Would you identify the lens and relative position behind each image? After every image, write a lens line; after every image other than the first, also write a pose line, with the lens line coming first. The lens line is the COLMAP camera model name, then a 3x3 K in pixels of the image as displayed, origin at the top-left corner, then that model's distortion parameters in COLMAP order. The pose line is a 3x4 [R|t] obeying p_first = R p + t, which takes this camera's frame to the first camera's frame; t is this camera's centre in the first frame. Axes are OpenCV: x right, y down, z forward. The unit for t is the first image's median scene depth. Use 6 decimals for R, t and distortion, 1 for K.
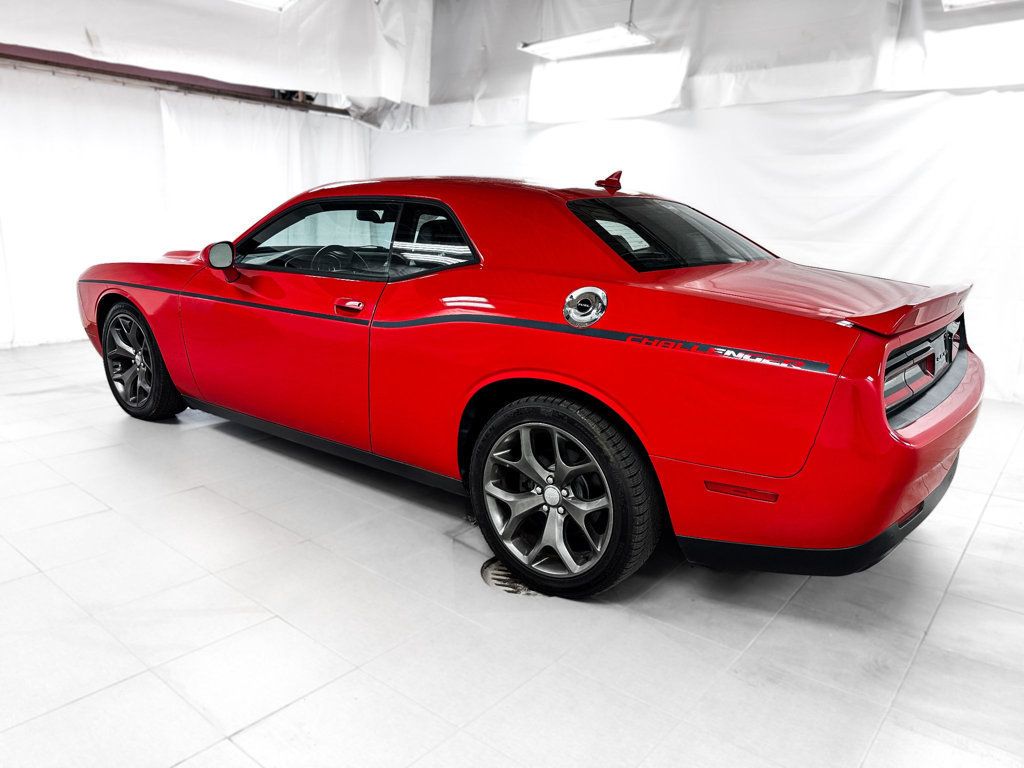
lens RADIAL K [[732.6, 0, 512.0], [0, 732.6, 384.0], [0, 0, 1]] dist [0.022598, -0.030982]
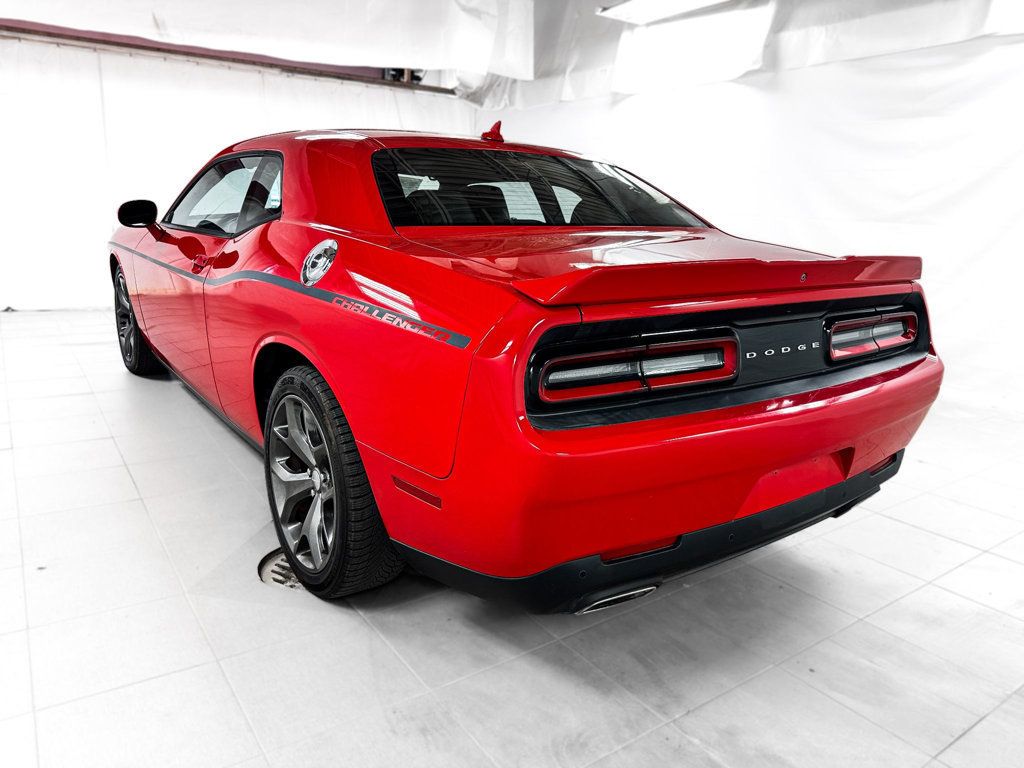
lens RADIAL K [[730.9, 0, 512.0], [0, 730.9, 384.0], [0, 0, 1]] dist [-0.002450, -0.001628]
pose [[0.961500, 0.076168, -0.264040, 0.203308], [-0.073018, 0.997094, 0.021738, 0.000221], [0.264928, -0.001621, 0.964267, 0.084156]]
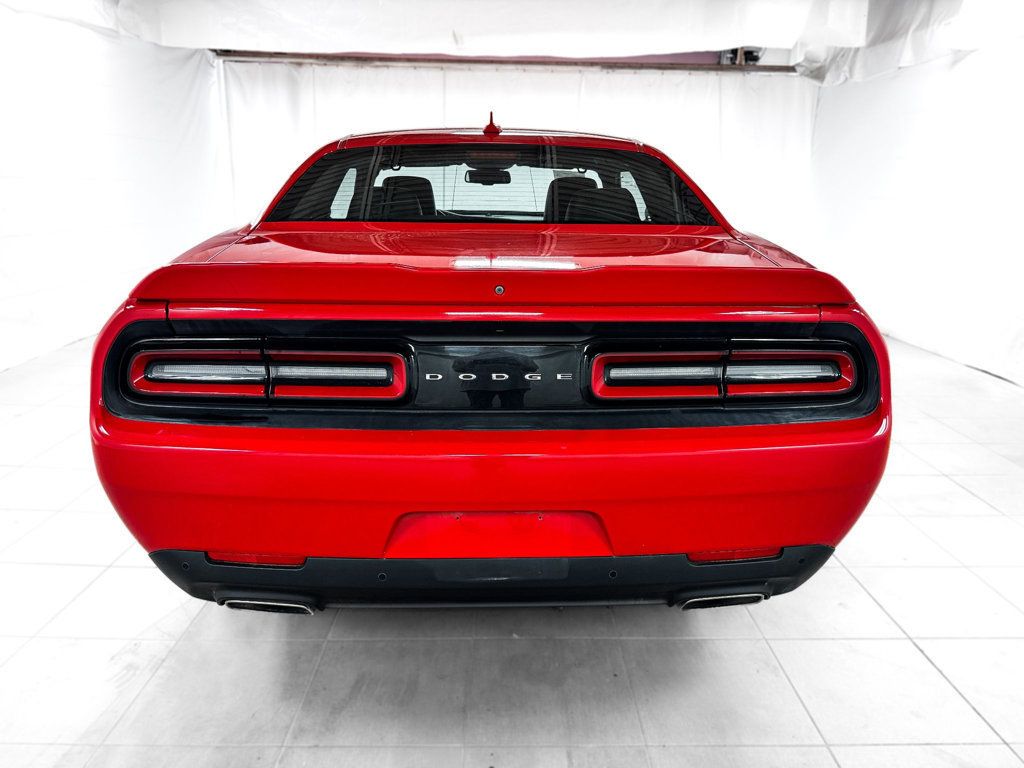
lens RADIAL K [[732.6, 0, 512.0], [0, 732.6, 384.0], [0, 0, 1]] dist [0.022598, -0.030982]
pose [[0.640050, 0.188424, -0.744871, 0.414333], [-0.167528, 0.980362, 0.104041, -0.038644], [0.749847, 0.058195, 0.659047, 0.238595]]
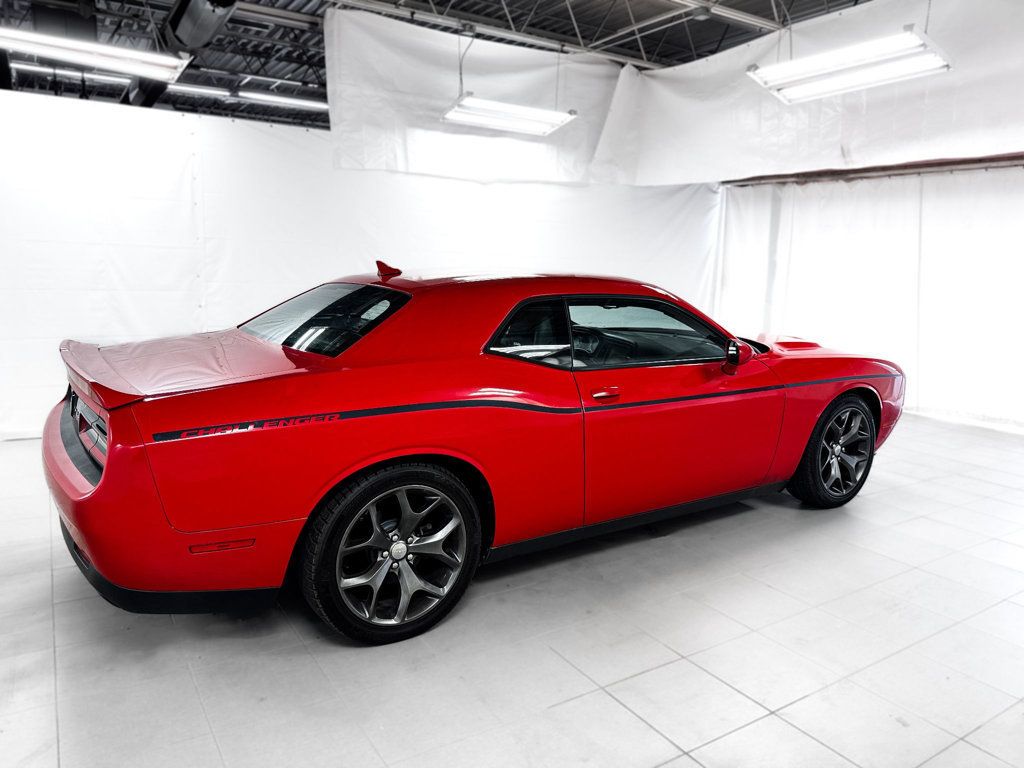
lens RADIAL K [[722.4, 0, 512.0], [0, 722.4, 384.0], [0, 0, 1]] dist [0.083598, -0.105058]
pose [[-0.312092, 0.127474, -0.941461, 0.575459], [-0.245065, 0.946620, 0.209411, -0.195416], [0.917901, 0.296074, -0.264193, 0.759862]]
